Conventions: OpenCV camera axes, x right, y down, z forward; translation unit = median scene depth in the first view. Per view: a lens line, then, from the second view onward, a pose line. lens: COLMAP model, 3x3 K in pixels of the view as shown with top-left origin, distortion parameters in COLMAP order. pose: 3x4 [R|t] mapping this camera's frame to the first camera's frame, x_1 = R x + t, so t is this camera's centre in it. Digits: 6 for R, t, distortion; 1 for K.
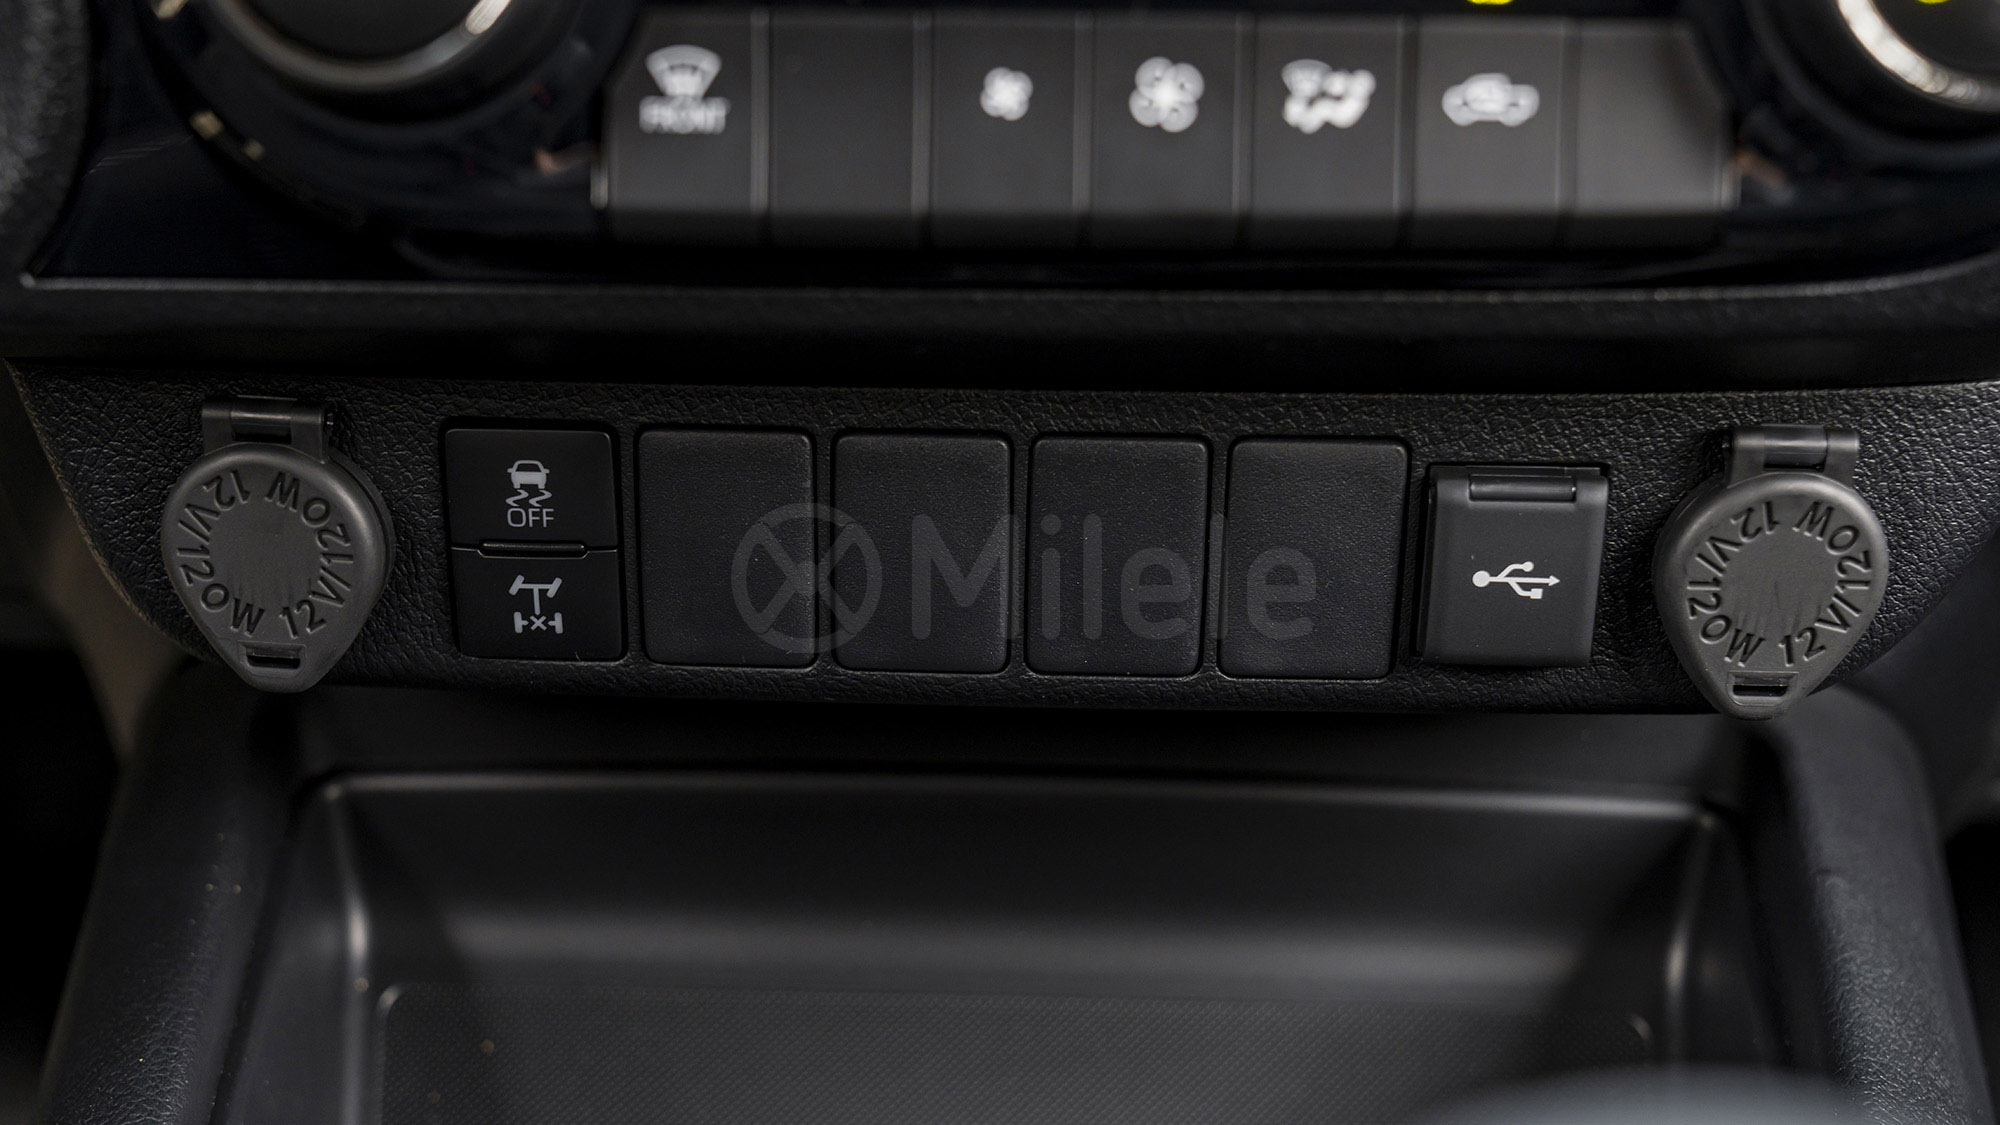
lens RADIAL K [[2325.2, 0, 986.9], [0, 2325.2, 567.7], [0, 0, 1]] dist [0.017790, 0.000000]
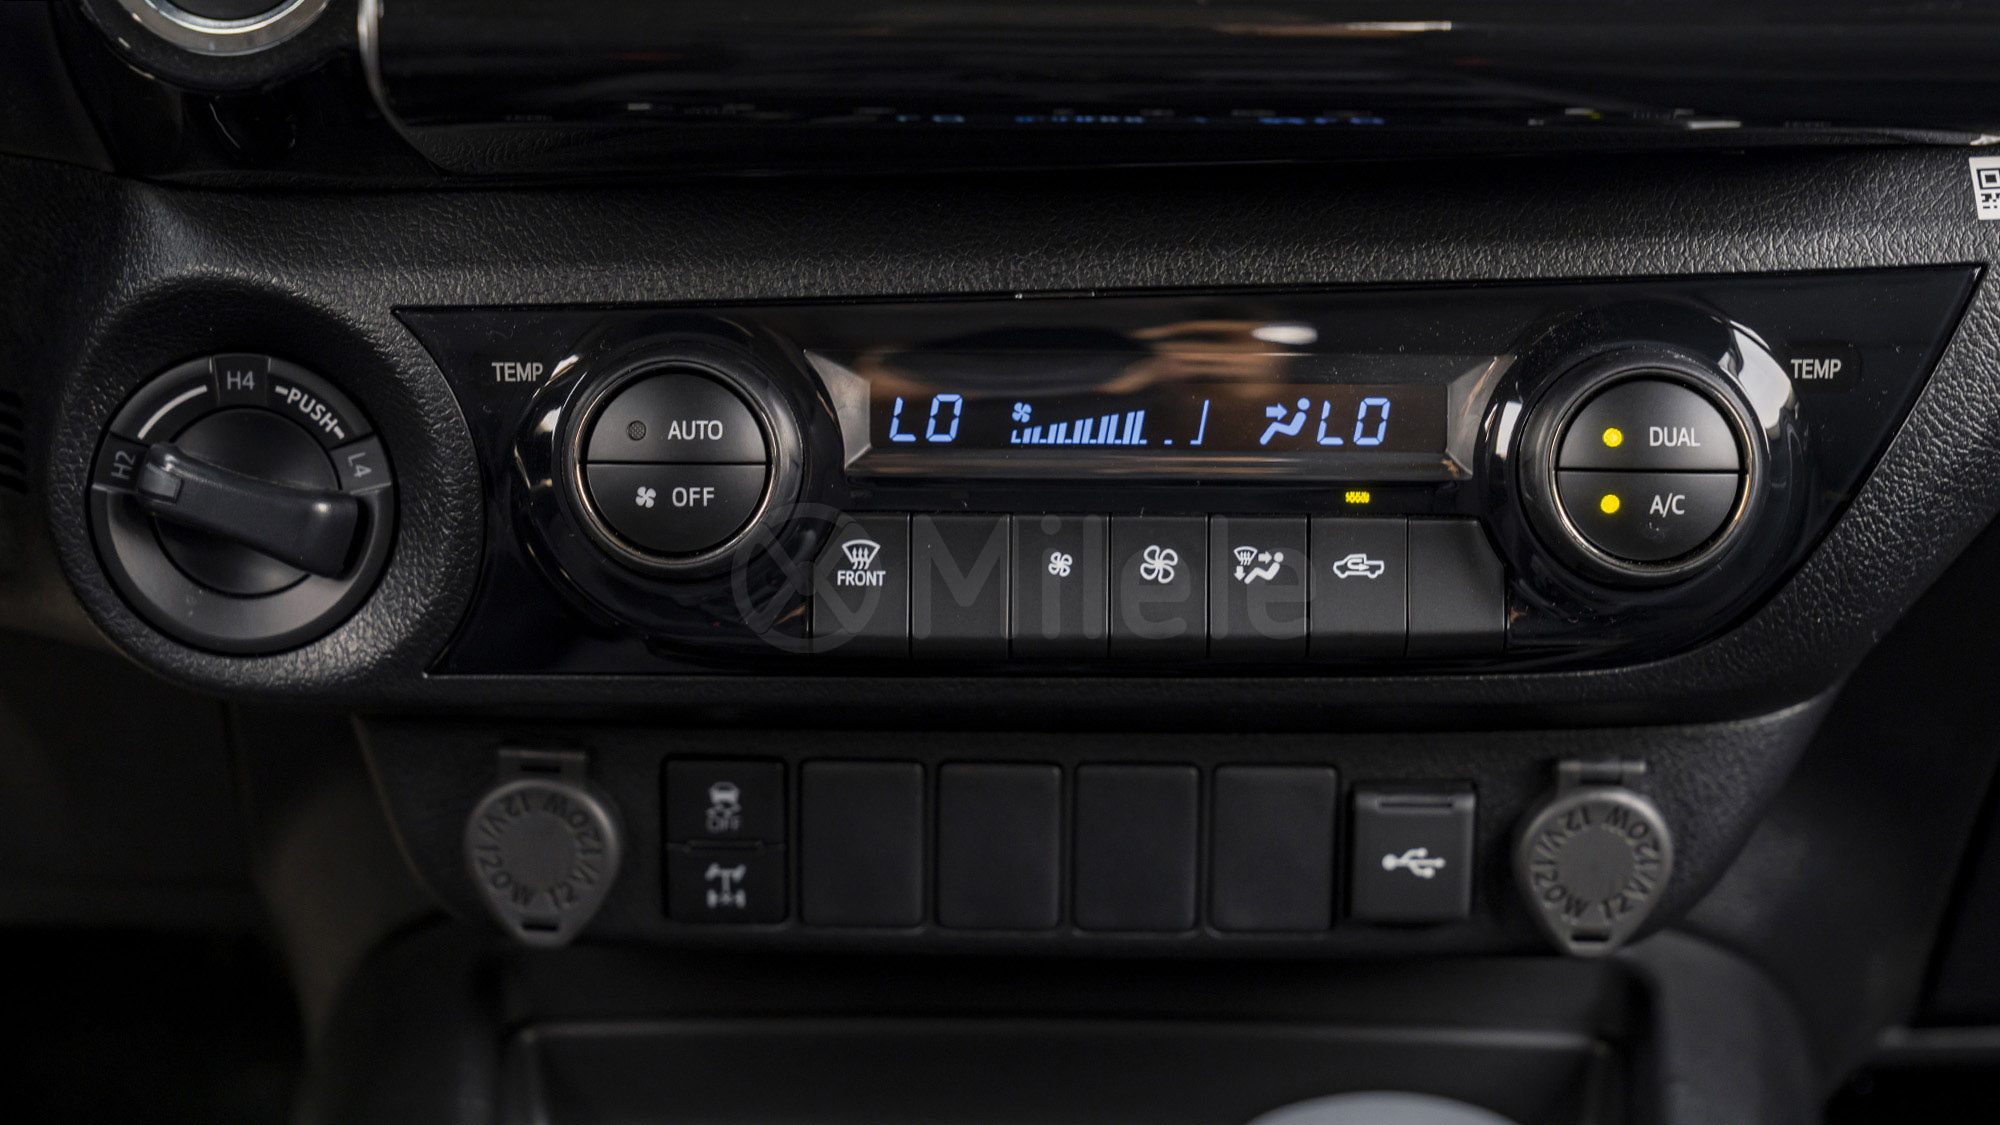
lens RADIAL K [[3426.4, 0, 1010.6], [0, 3426.4, 561.8], [0, 0, 1]] dist [0.015200, 0.000000]
pose [[0.999954, -0.007224, 0.006287, -0.033563], [0.007714, 0.996621, -0.081780, -0.008606], [-0.005675, 0.081825, 0.996631, -1.120532]]
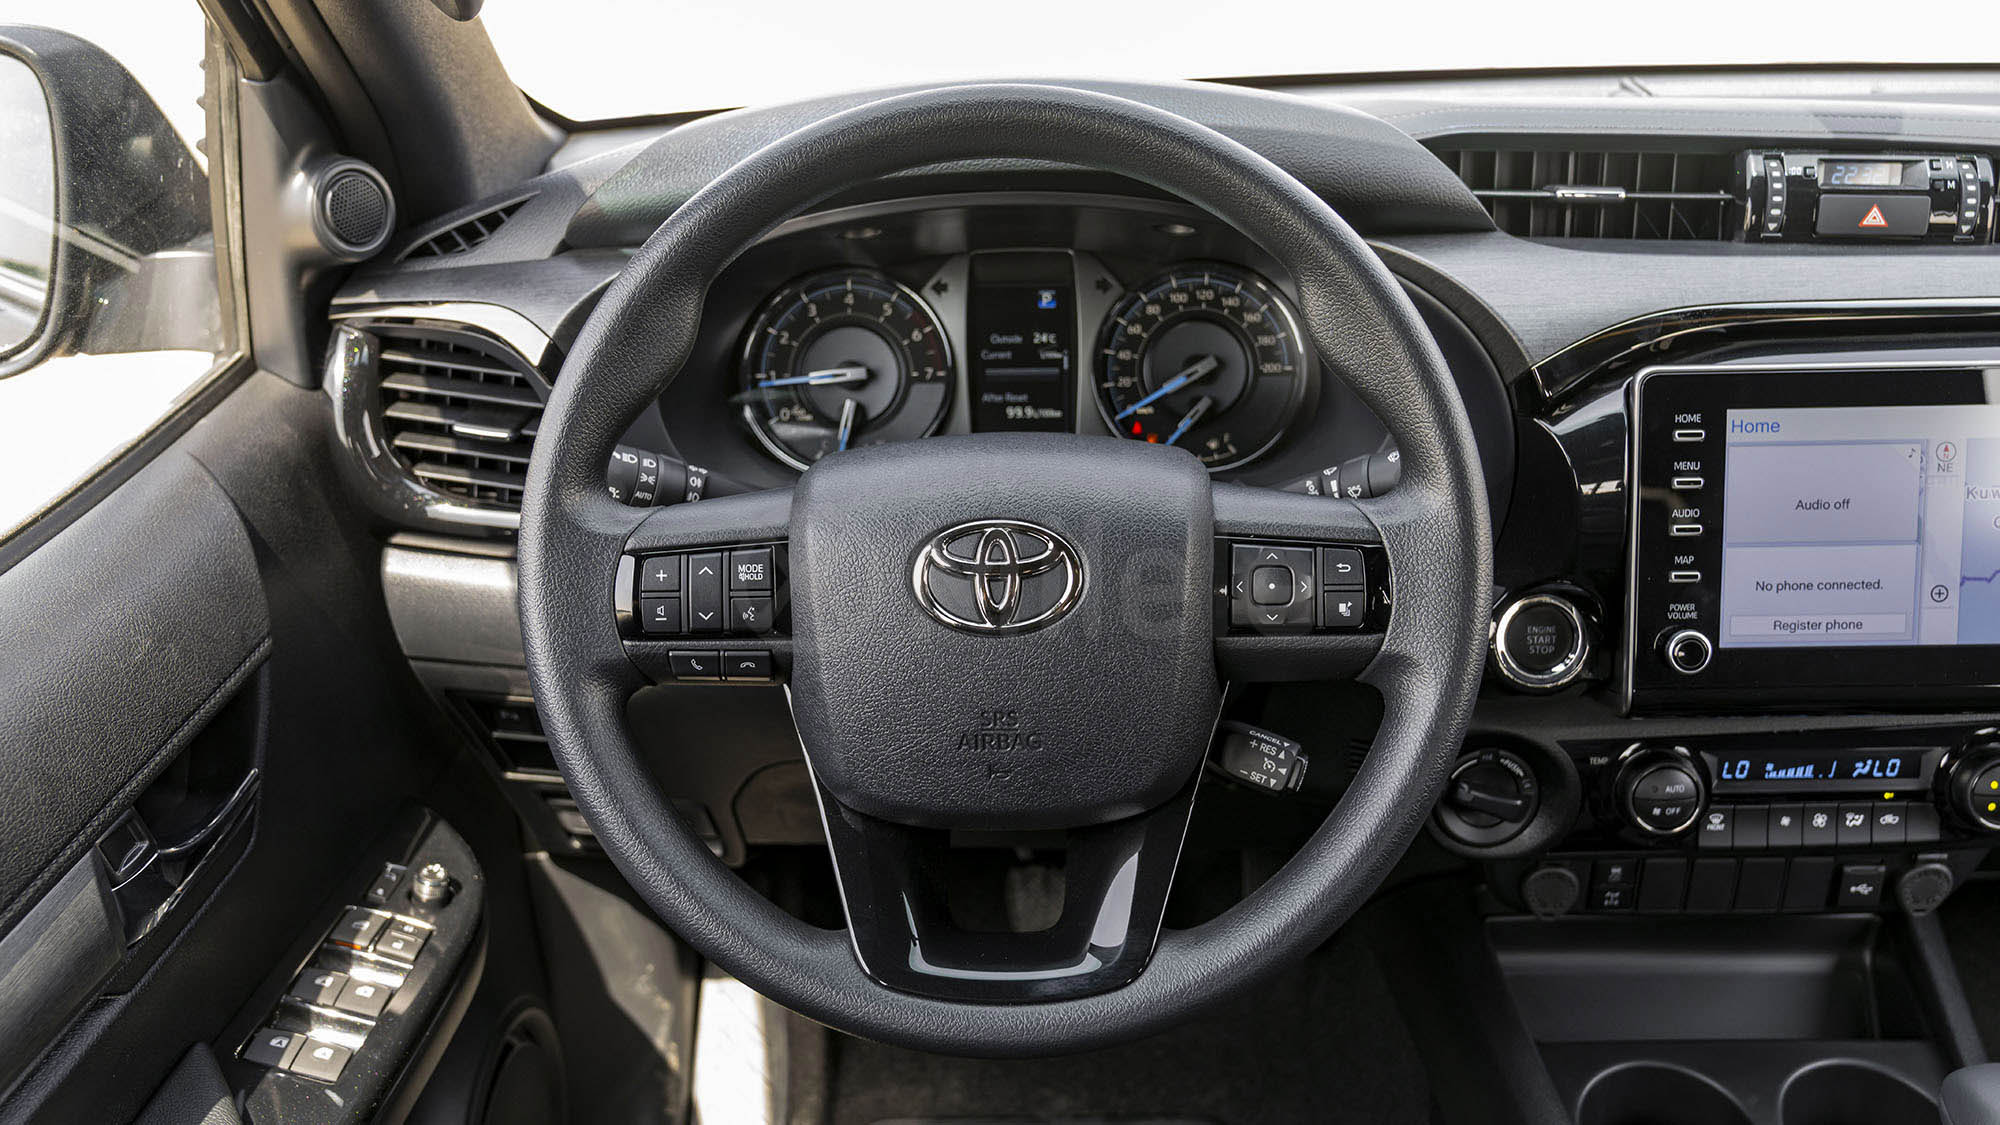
lens RADIAL K [[1685.7, 0, 998.4], [0, 1685.7, 564.8], [0, 0, 1]] dist [-0.011159, 0.006786]
pose [[0.999417, -0.034118, -0.001228, -1.260462], [0.034111, 0.996431, 0.077211, -0.838856], [-0.001410, -0.077208, 0.997014, -1.890363]]
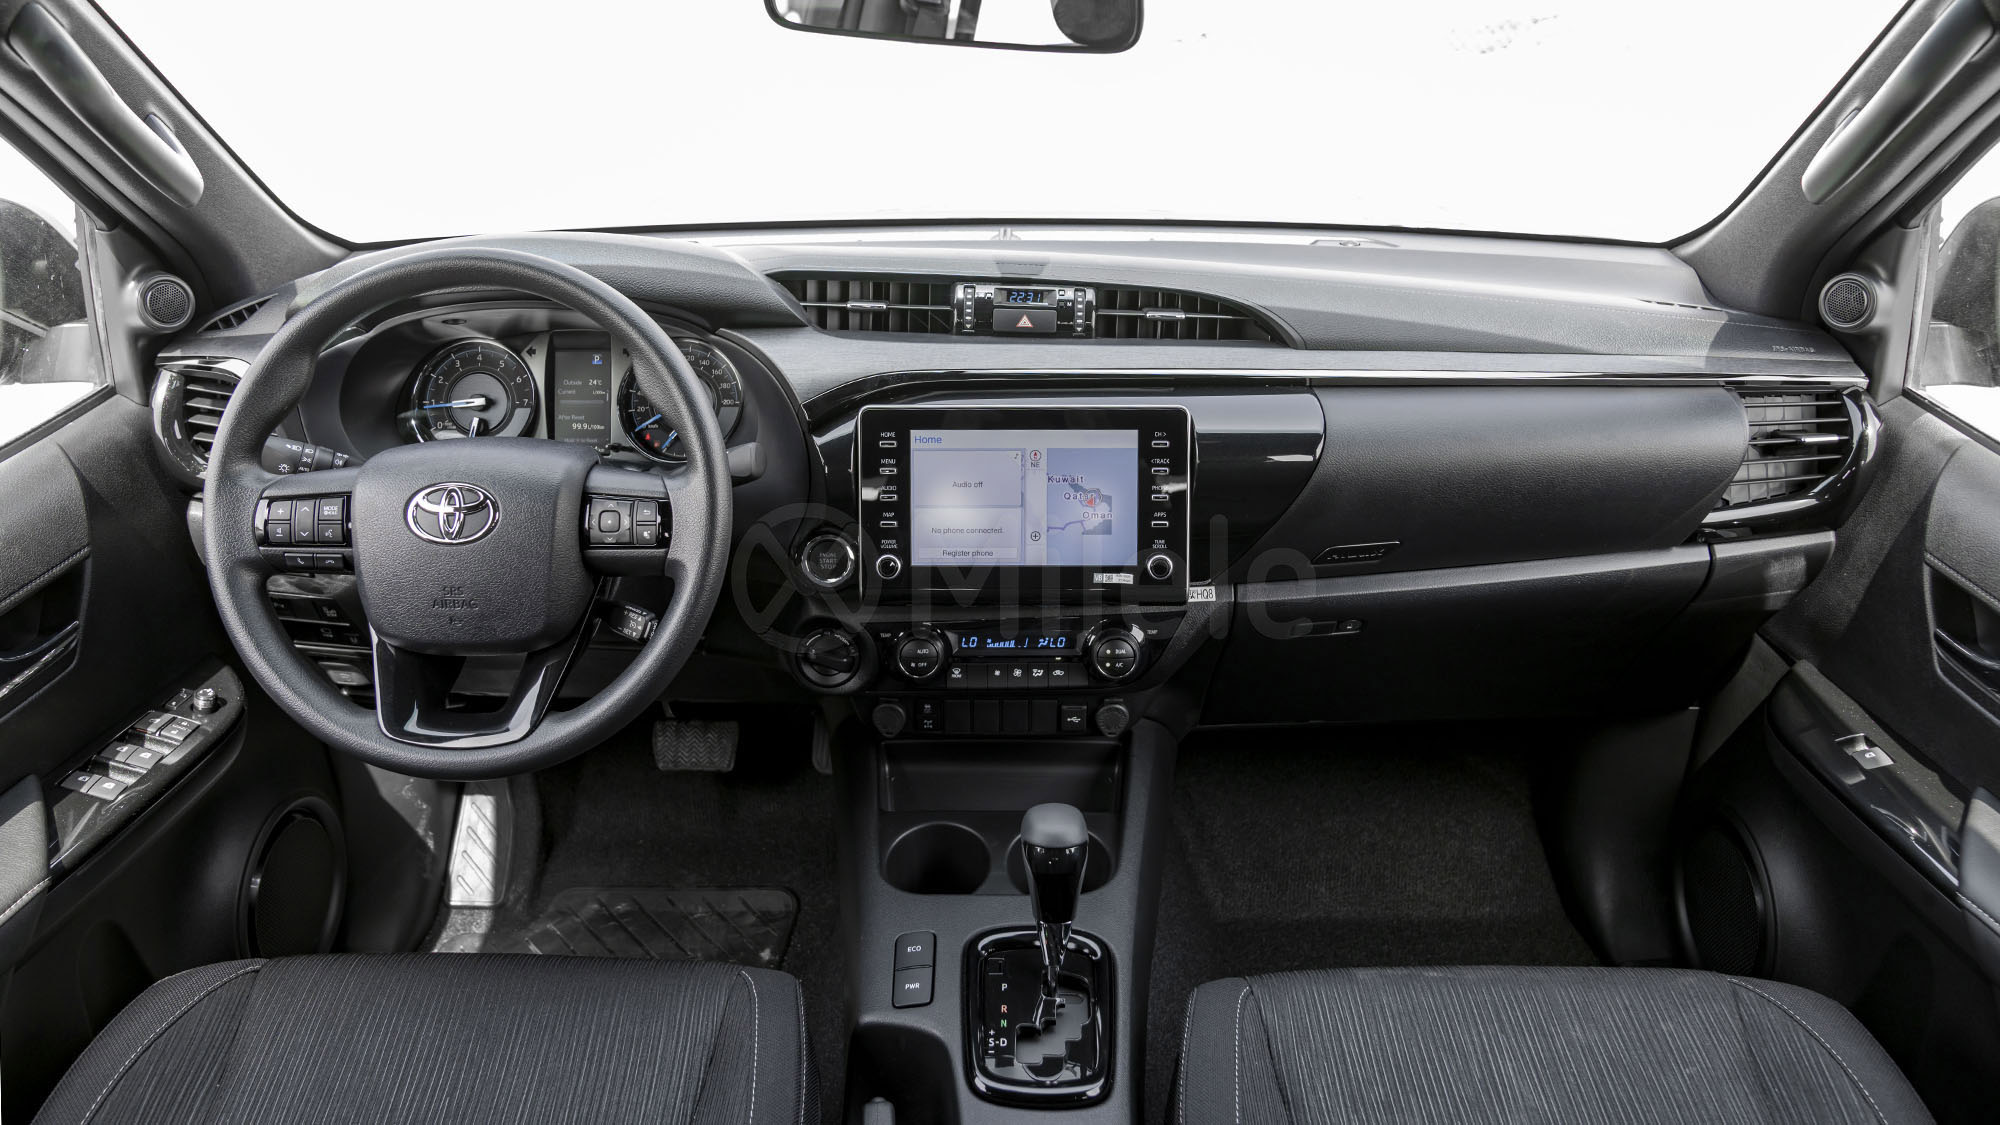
lens RADIAL K [[1376.9, 0, 1003.2], [0, 1376.9, 492.8], [0, 0, 1]] dist [-0.010305, -0.004331]
pose [[0.999803, -0.018543, 0.007015, 0.005022], [0.018304, 0.999296, 0.032738, -0.788997], [-0.007617, -0.032603, 0.999439, -2.984096]]
